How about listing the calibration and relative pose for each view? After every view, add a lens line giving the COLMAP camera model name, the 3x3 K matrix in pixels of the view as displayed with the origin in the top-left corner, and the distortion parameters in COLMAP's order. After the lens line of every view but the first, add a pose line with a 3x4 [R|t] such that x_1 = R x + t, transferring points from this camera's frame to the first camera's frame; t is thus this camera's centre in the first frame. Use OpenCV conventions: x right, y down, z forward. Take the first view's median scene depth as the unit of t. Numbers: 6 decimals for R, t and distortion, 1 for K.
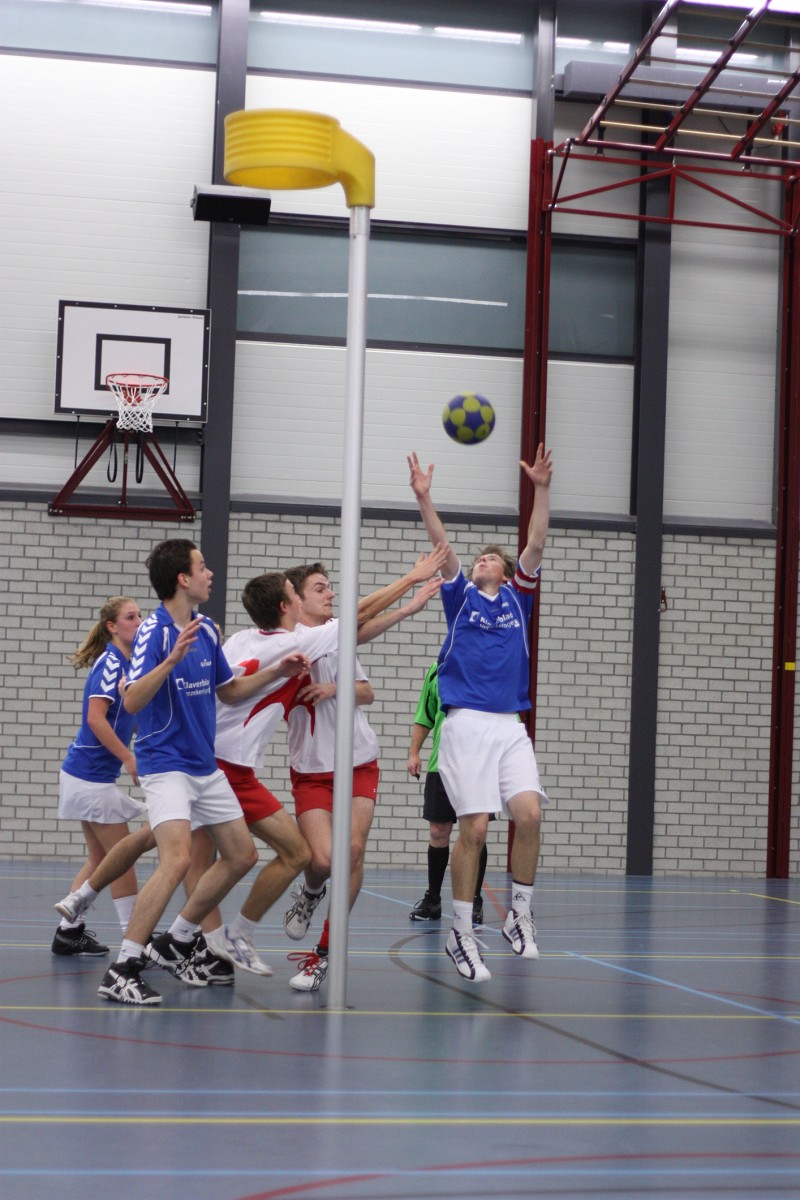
lens RADIAL K [[2814.6, 0, 393.7], [0, 2814.6, 595.4], [0, 0, 1]] dist [-0.107886, 0.000000]
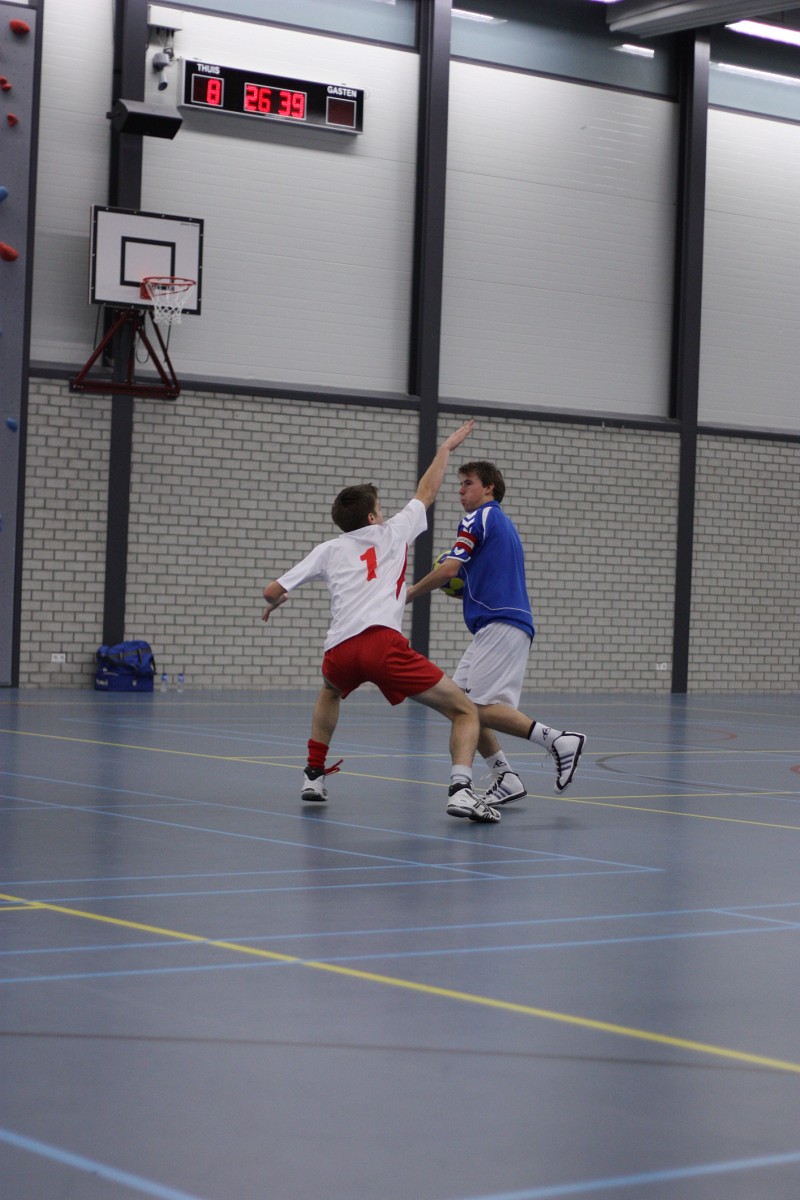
lens RADIAL K [[2814.6, 0, 428.8], [0, 2814.6, 610.5], [0, 0, 1]] dist [-0.107886, 0.000000]
pose [[0.897507, -0.003727, 0.440985, -0.511305], [-0.029770, 0.997171, 0.069016, -0.022837], [-0.439995, -0.075071, 0.894857, -0.109612]]
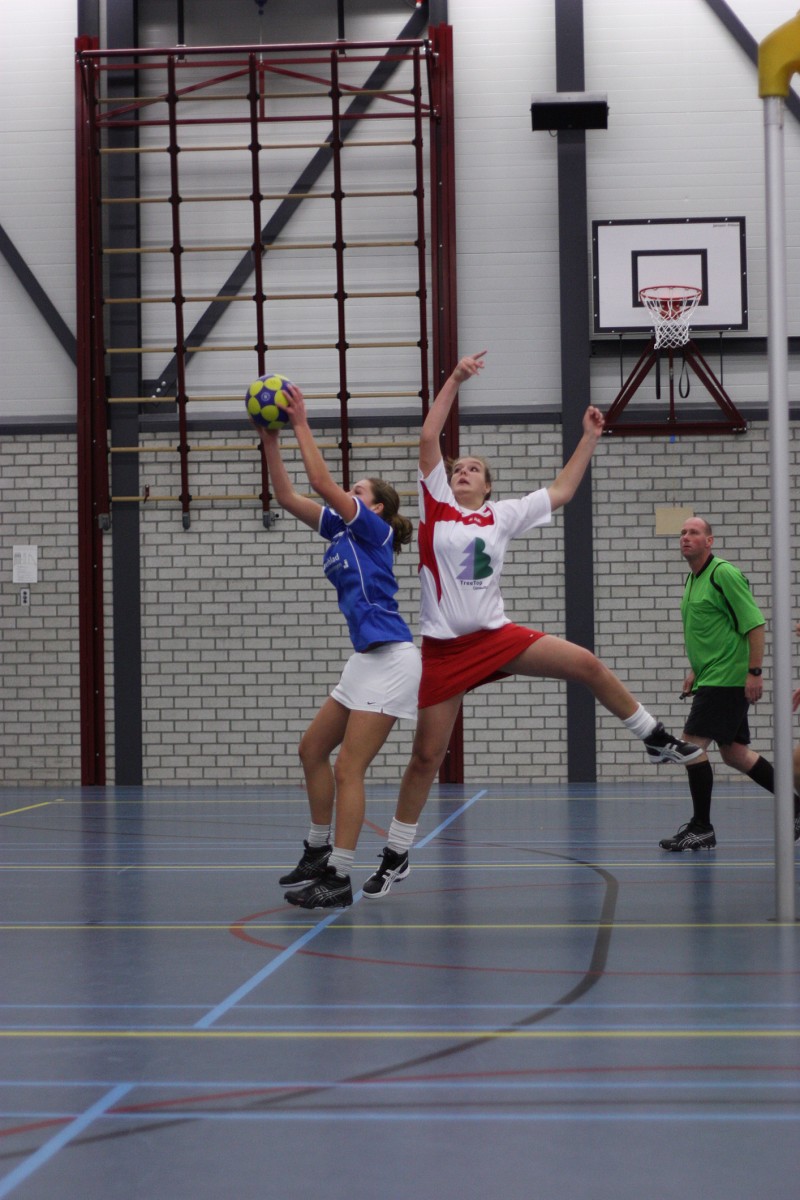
lens RADIAL K [[2814.6, 0, 462.4], [0, 2814.6, 633.7], [0, 0, 1]] dist [-0.107886, 0.000000]
pose [[0.955800, -0.047709, -0.290122, 0.121868], [0.059930, 0.997644, 0.033380, 0.005502], [0.287846, -0.049292, 0.956407, 0.027695]]
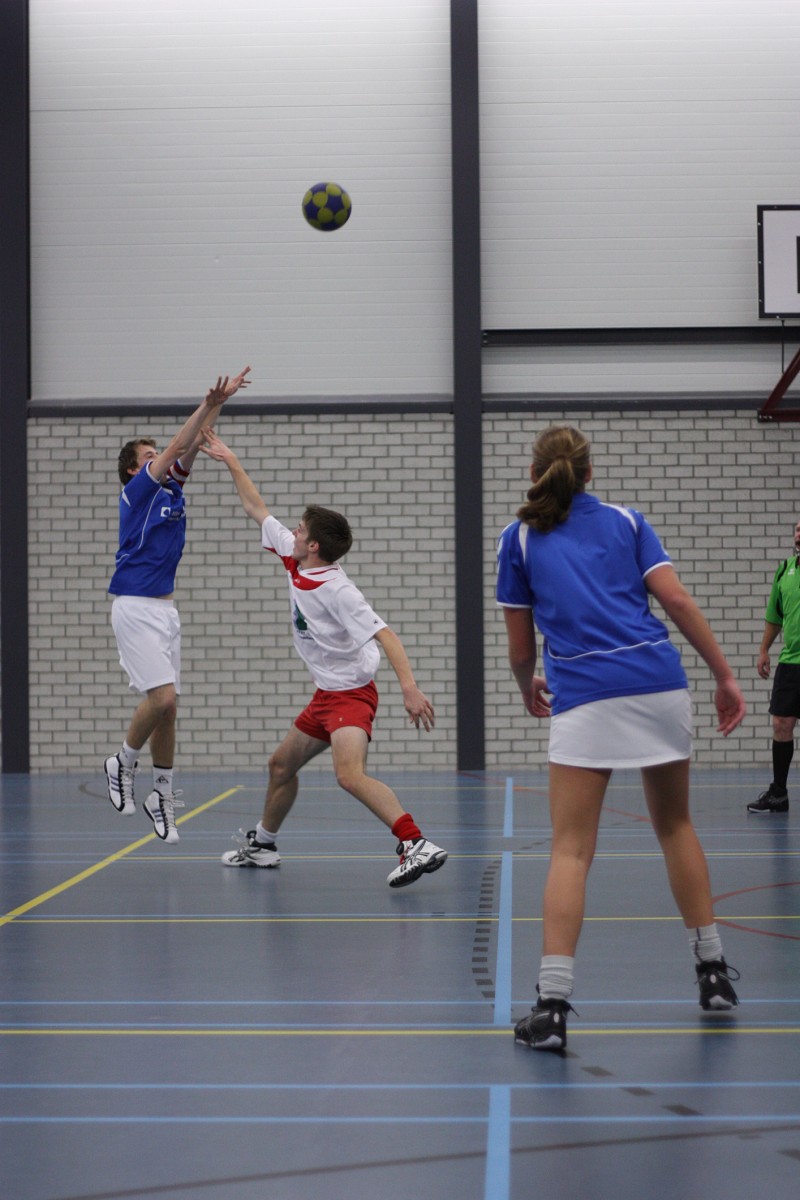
lens RADIAL K [[2814.6, 0, 492.8], [0, 2814.6, 626.9], [0, 0, 1]] dist [-0.107886, 0.000000]
pose [[0.969757, -0.043245, -0.240210, 0.022298], [0.053934, 0.997817, 0.038102, 0.000973], [0.238038, -0.049905, 0.969973, 0.005717]]
